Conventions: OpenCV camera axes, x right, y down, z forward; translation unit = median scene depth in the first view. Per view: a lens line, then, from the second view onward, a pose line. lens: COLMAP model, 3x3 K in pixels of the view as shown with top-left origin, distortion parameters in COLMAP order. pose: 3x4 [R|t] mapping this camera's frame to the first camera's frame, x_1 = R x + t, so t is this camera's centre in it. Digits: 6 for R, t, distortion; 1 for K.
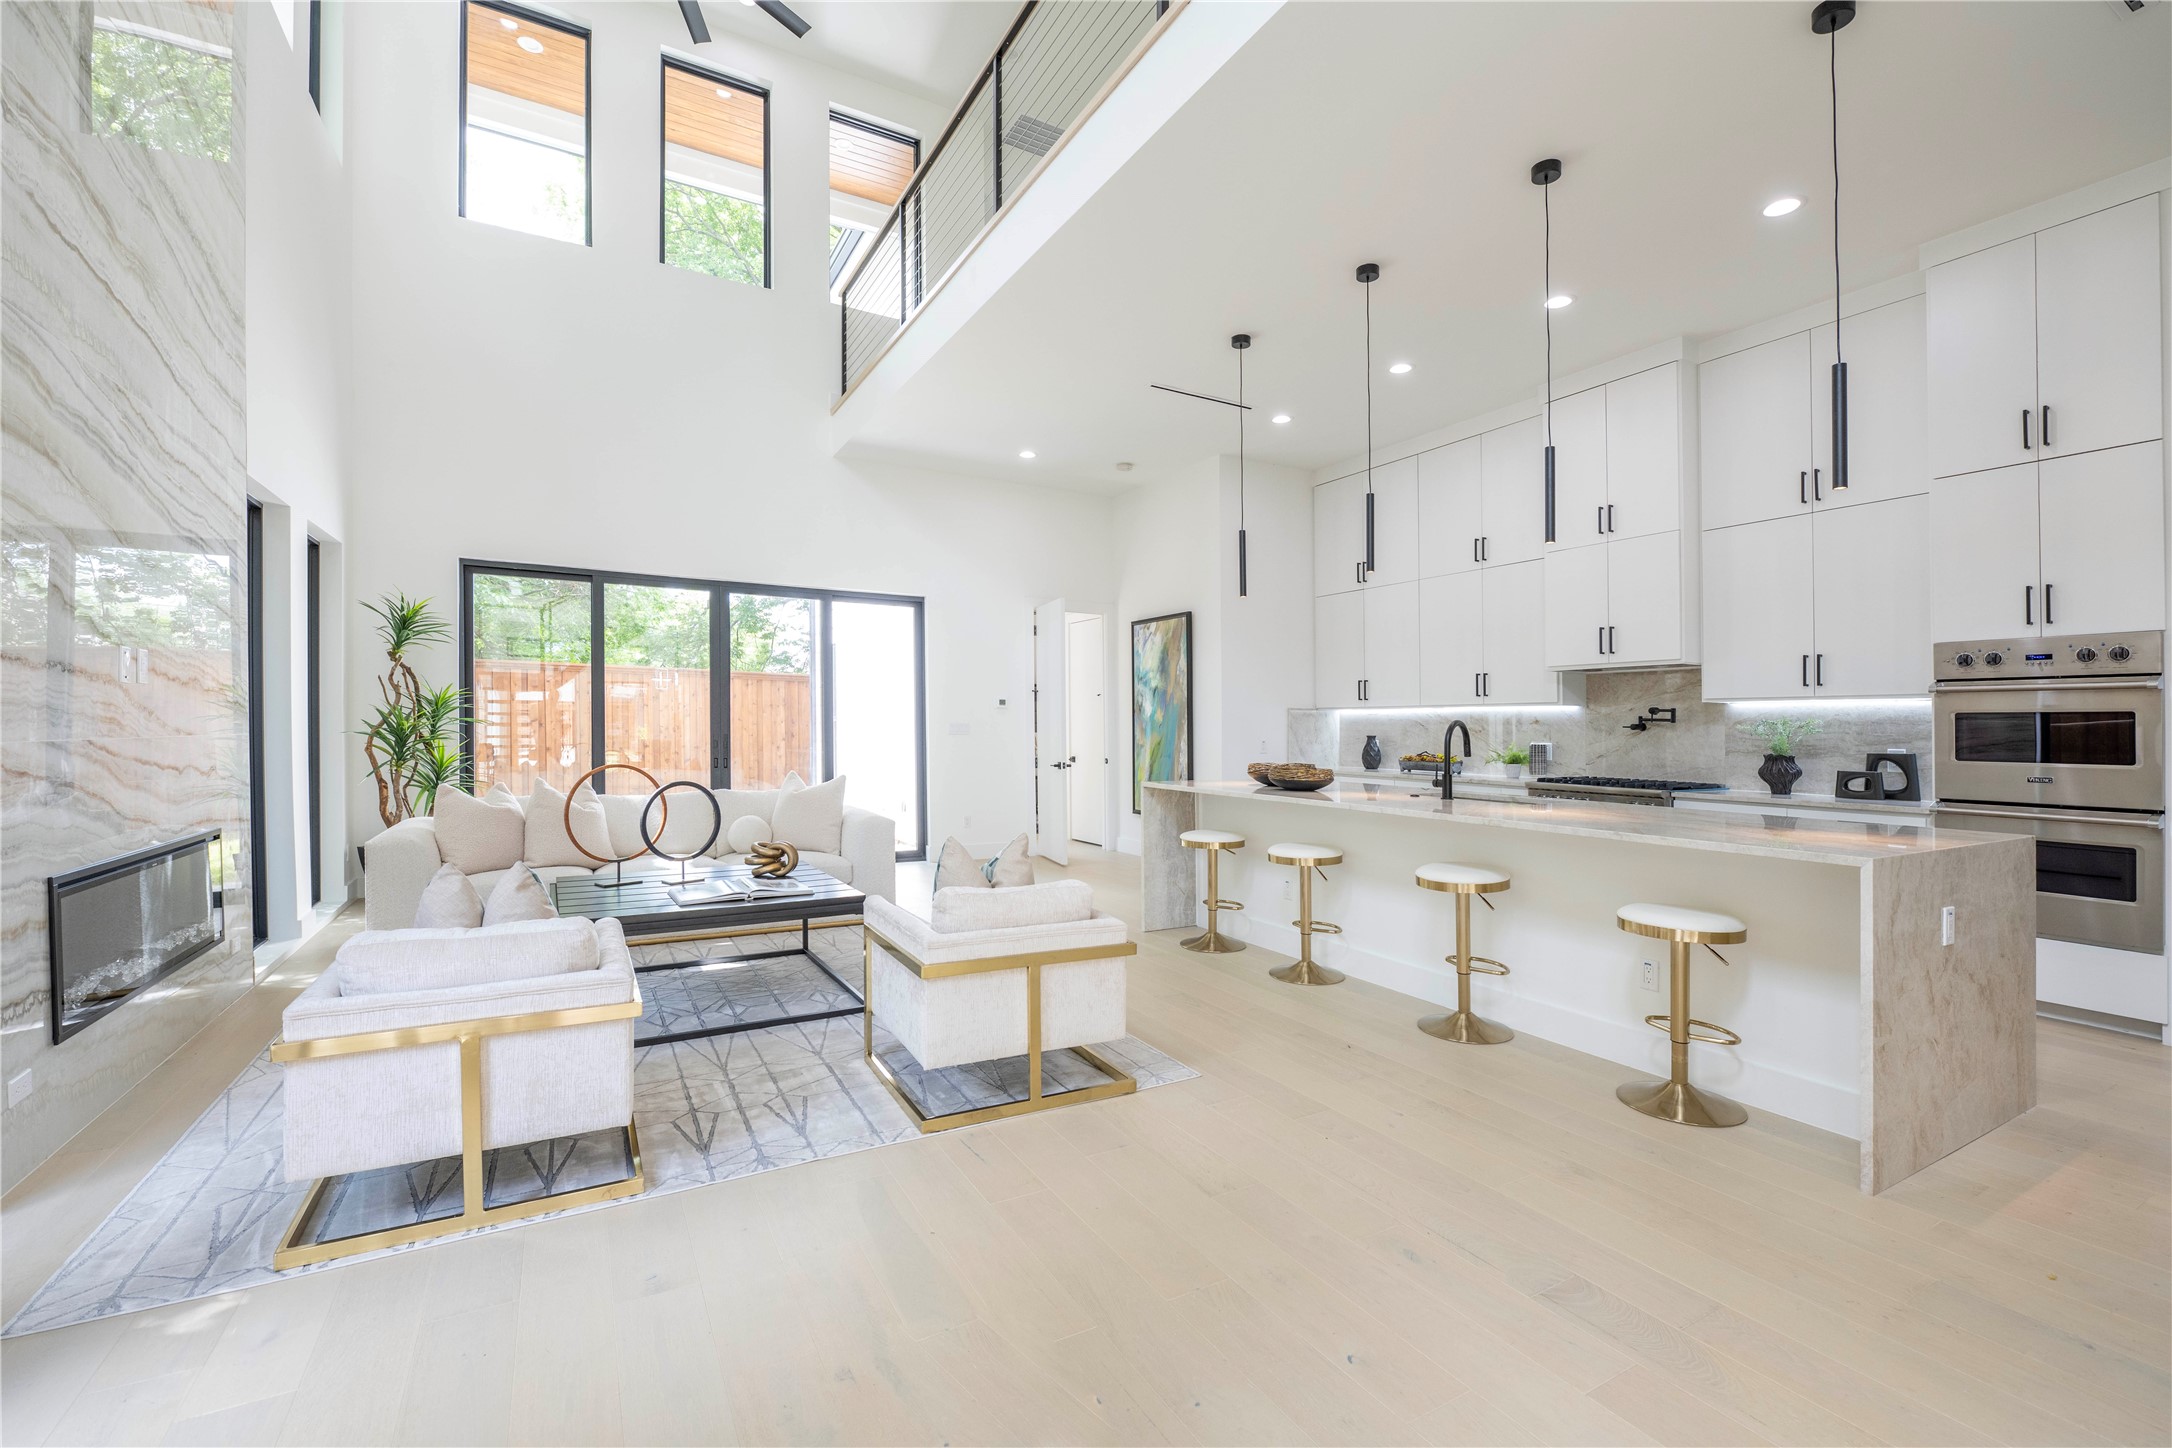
lens RADIAL K [[940.8, 0, 1097.3], [0, 940.8, 731.3], [0, 0, 1]] dist [0.004766, -0.000803]
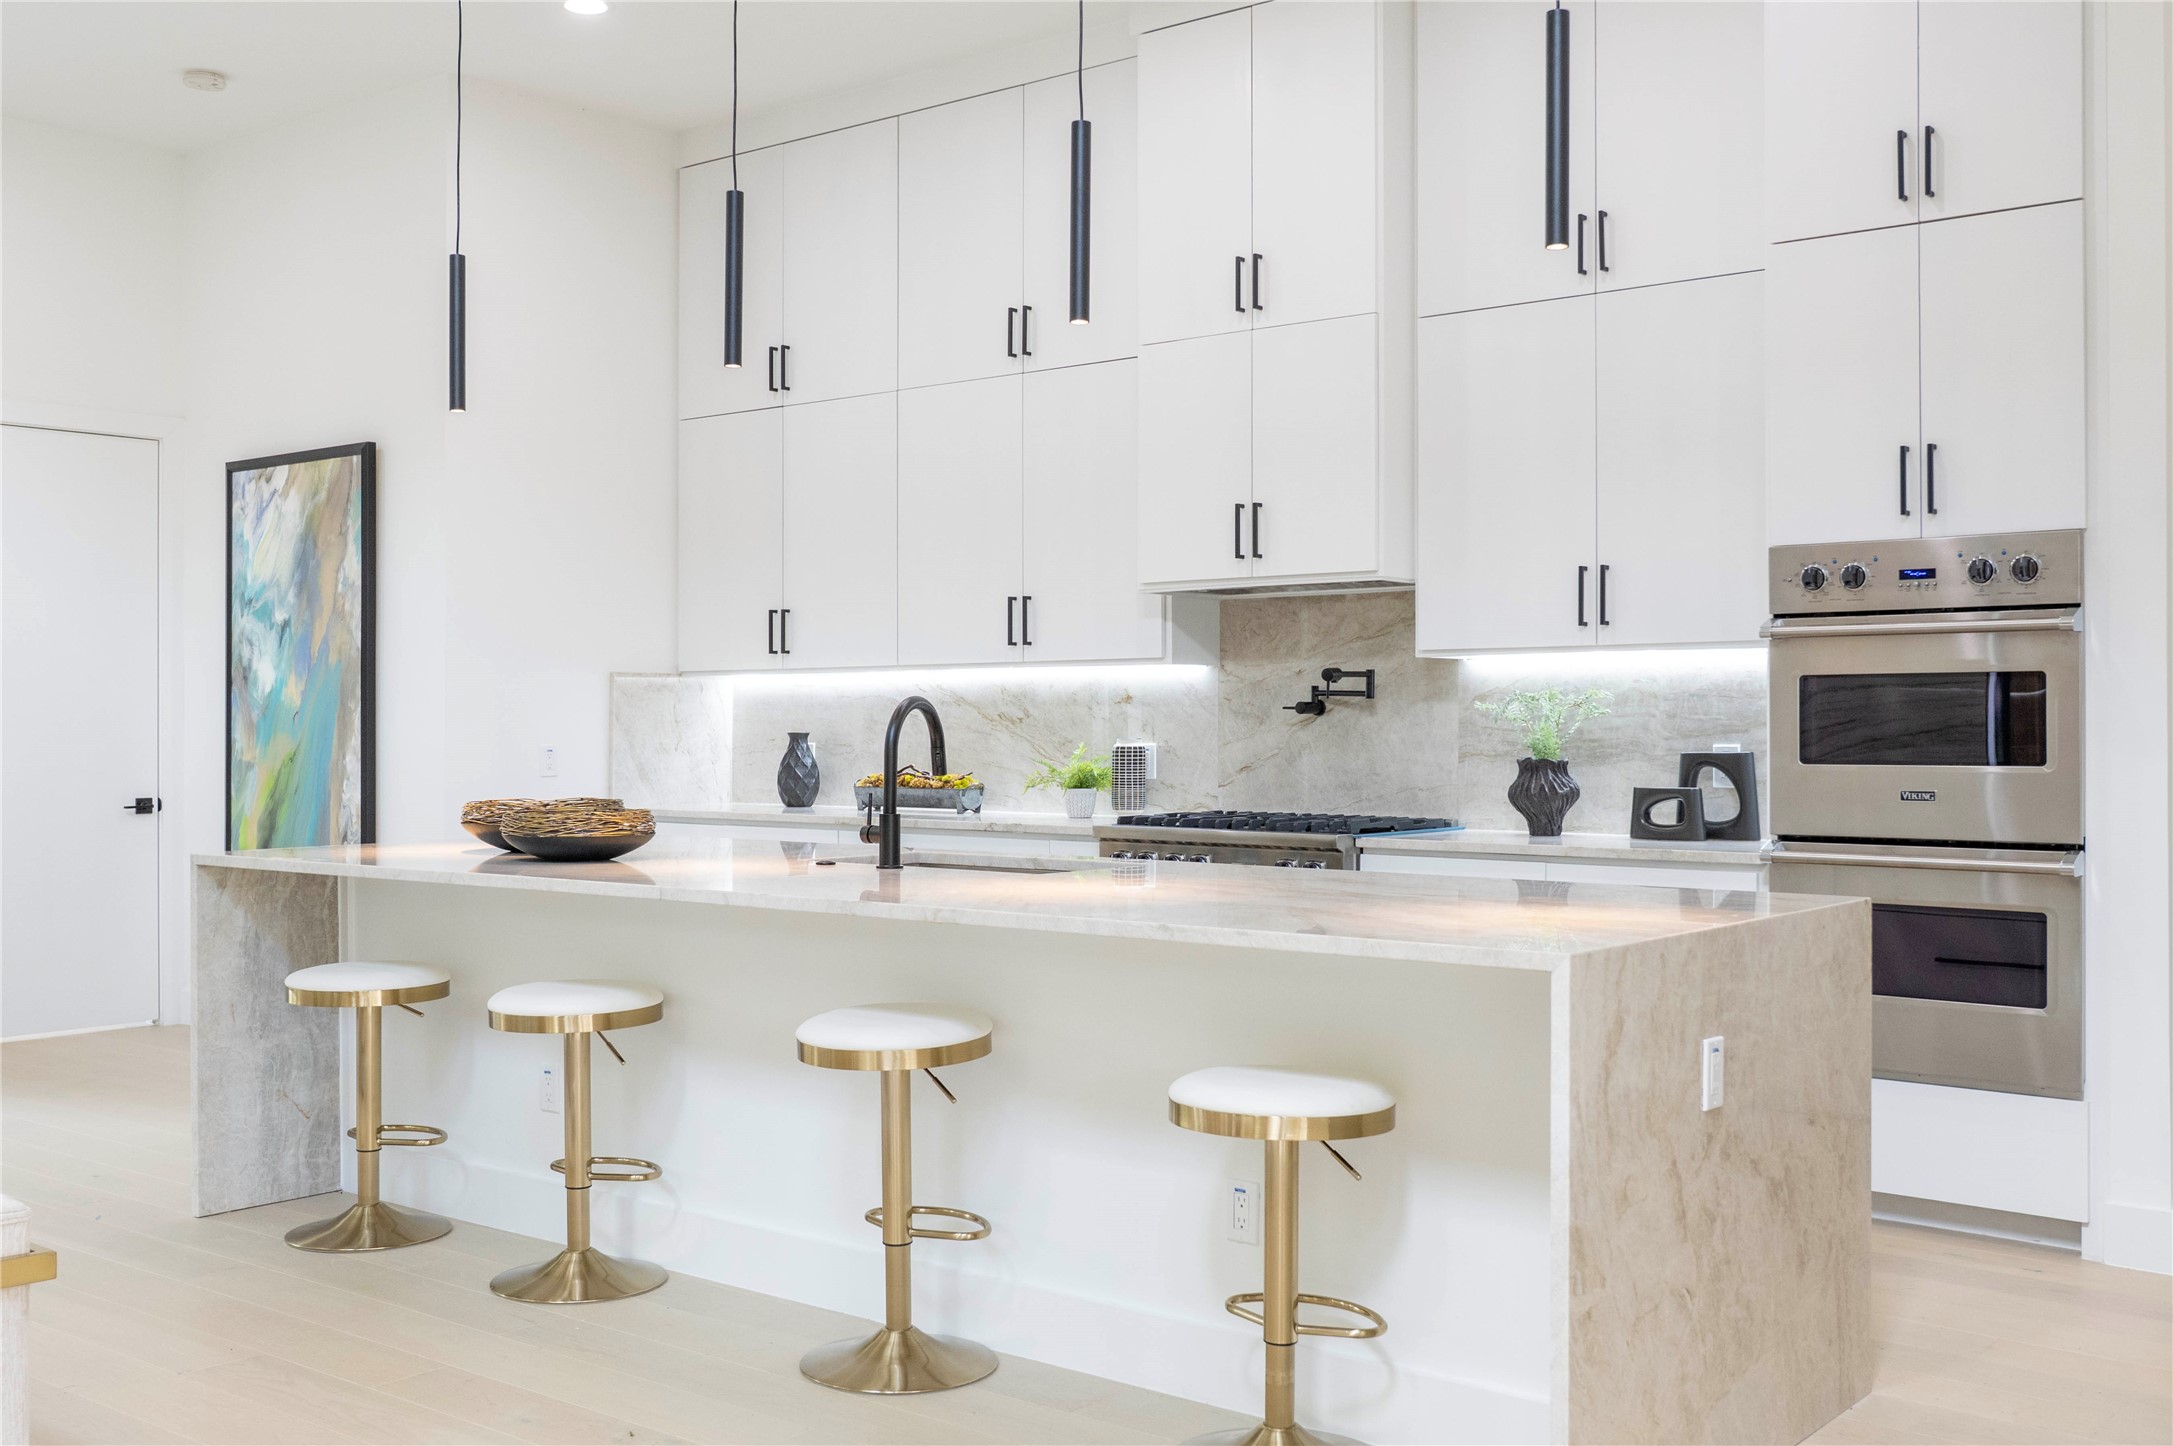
lens RADIAL K [[2135.9, 0, 1081.1], [0, 2135.9, 738.1], [0, 0, 1]] dist [0.054514, 0.000000]
pose [[0.941284, -0.014431, 0.337306, 0.100476], [0.012525, 0.999891, 0.007827, 0.001157], [-0.337382, -0.003143, 0.941363, -0.017384]]
